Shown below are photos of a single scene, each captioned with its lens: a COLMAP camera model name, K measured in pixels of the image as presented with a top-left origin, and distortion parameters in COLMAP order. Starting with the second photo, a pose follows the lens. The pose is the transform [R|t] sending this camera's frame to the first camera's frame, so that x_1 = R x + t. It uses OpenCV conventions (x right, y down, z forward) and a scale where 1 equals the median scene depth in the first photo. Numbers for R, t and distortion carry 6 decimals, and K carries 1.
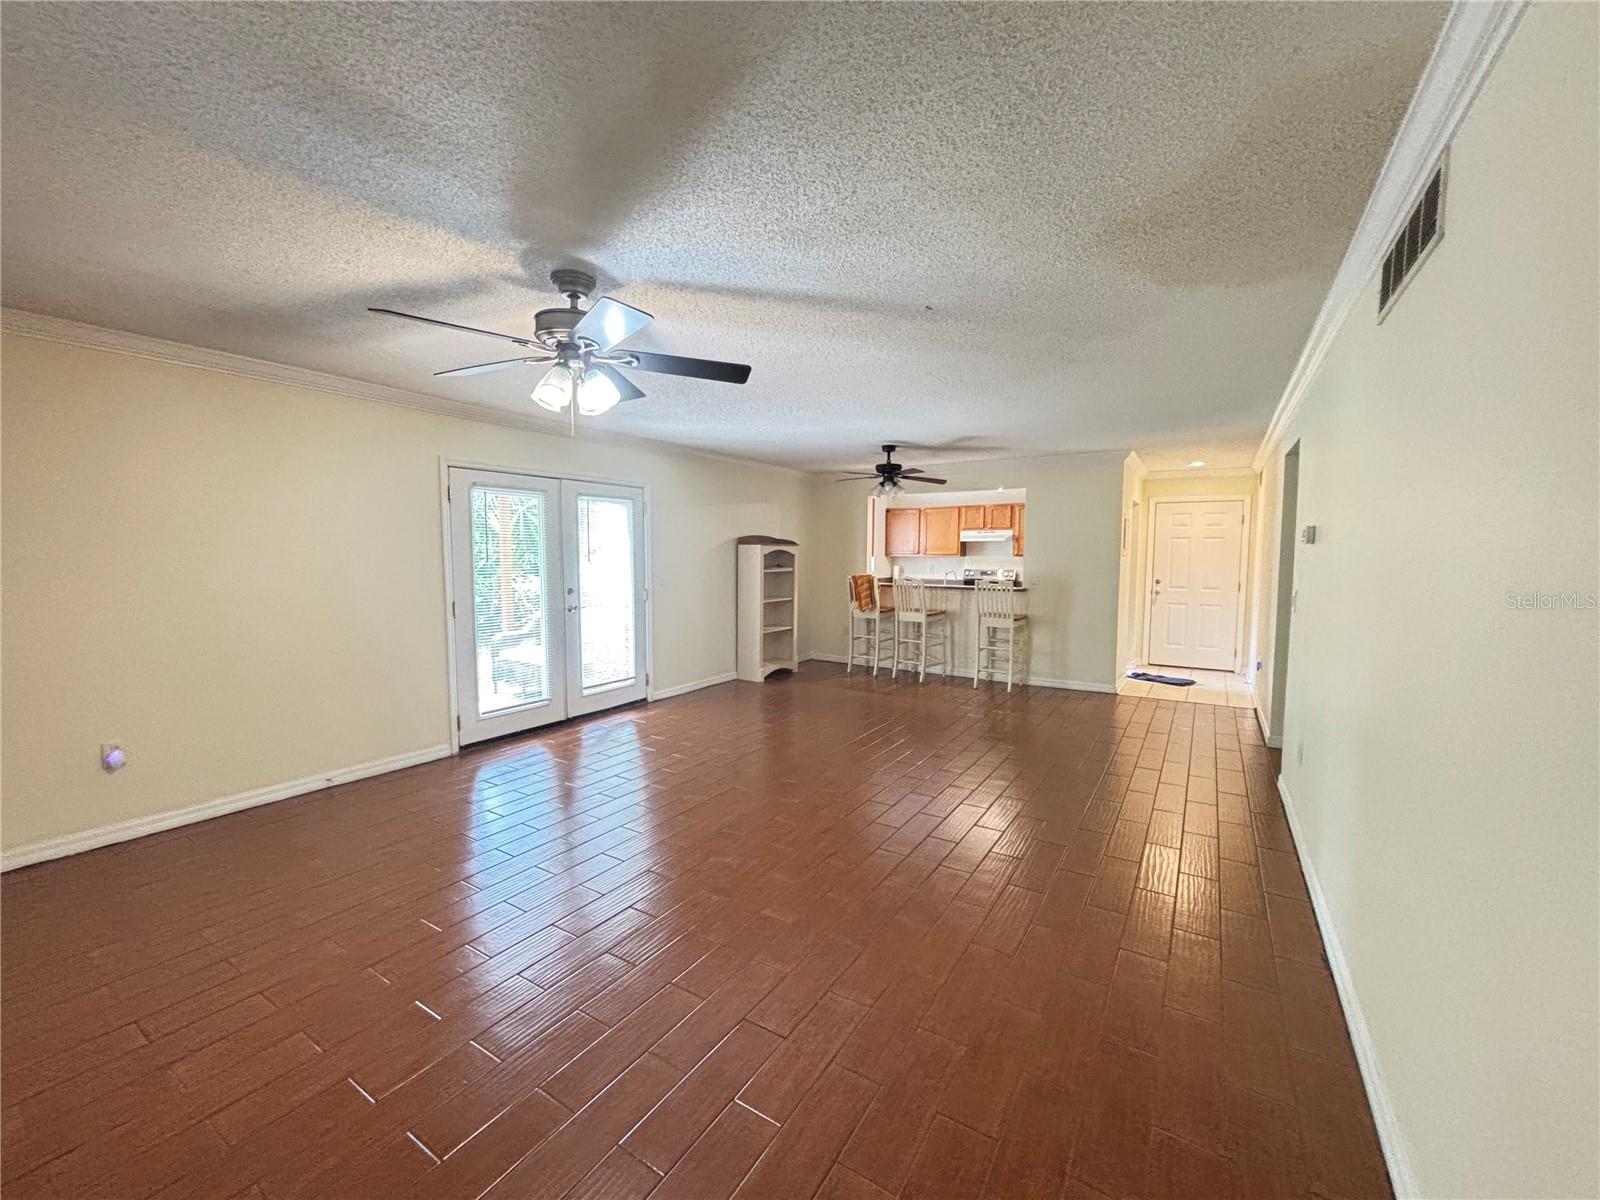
lens RADIAL K [[638.5, 0, 800.1], [0, 638.5, 597.7], [0, 0, 1]] dist [-0.001010, -0.000466]
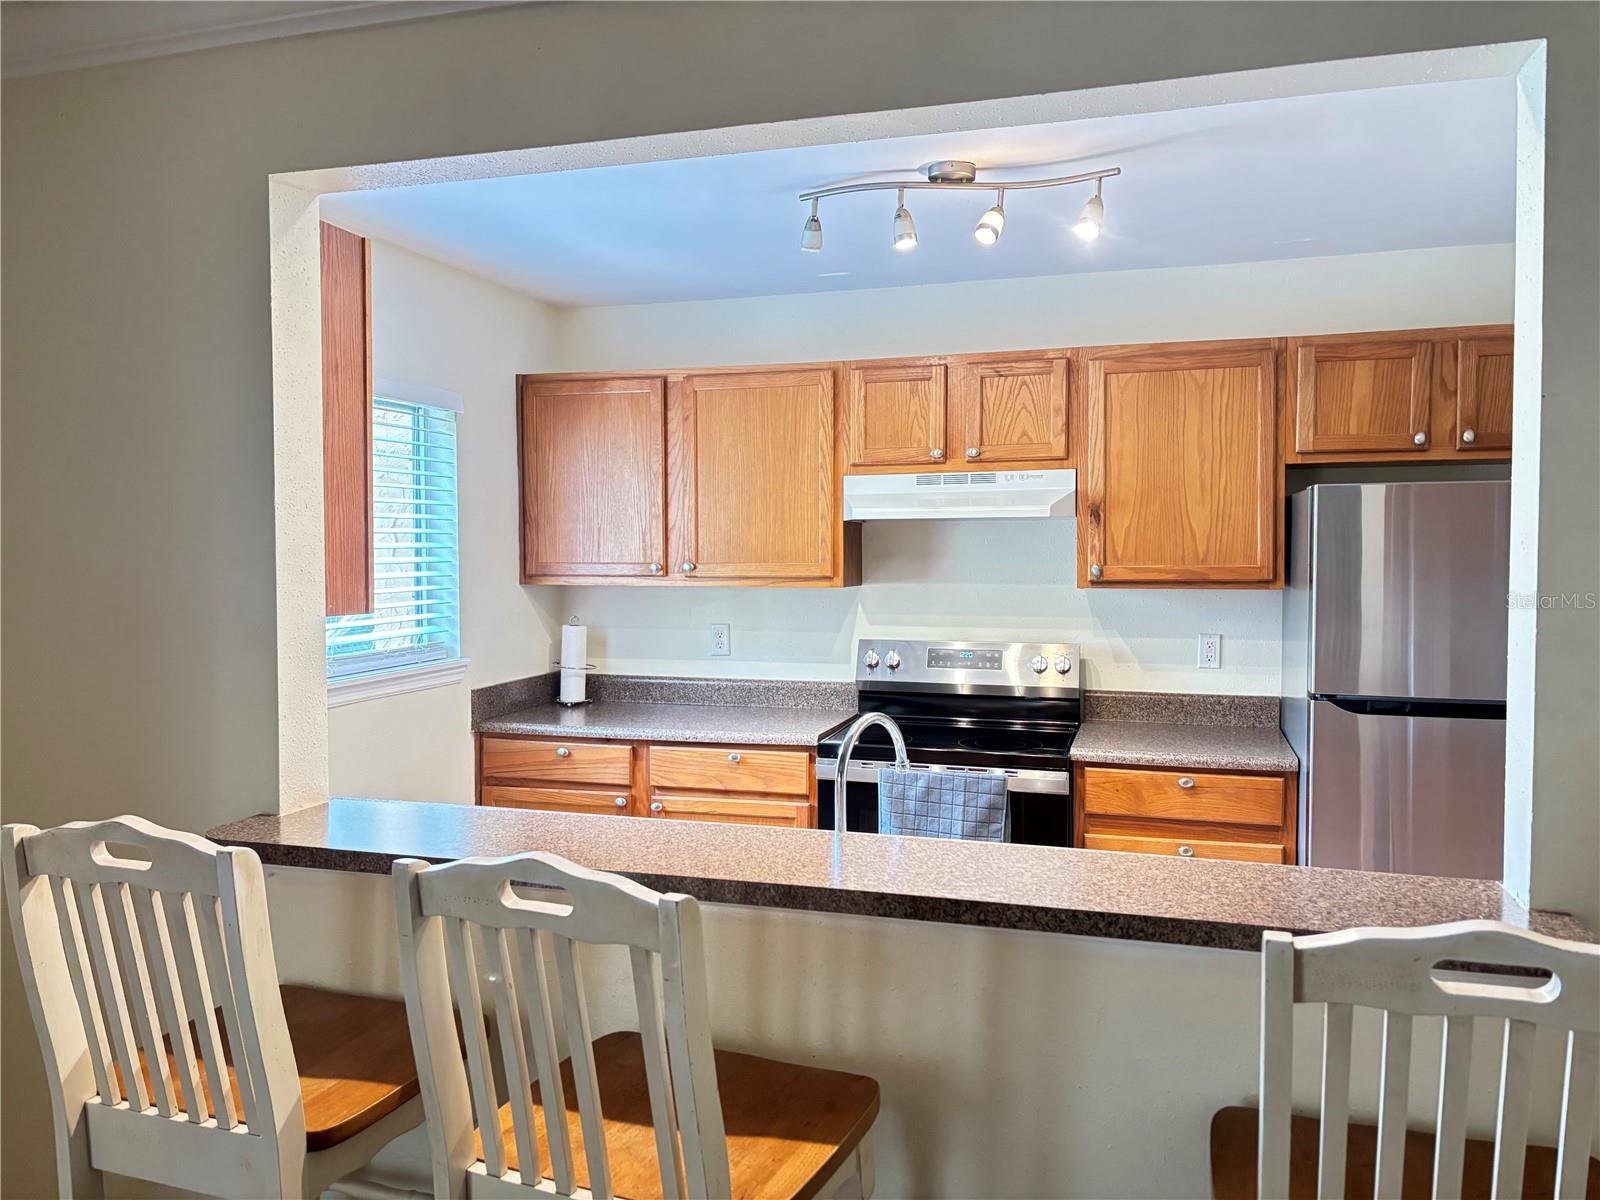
lens RADIAL K [[1213.9, 0, 802.3], [0, 1213.9, 608.8], [0, 0, 1]] dist [0.039938, -0.045800]
pose [[0.962737, -0.015374, 0.270001, 0.174578], [0.022564, 0.999468, -0.023548, -0.068417], [-0.269496, 0.028763, 0.962572, 0.858452]]
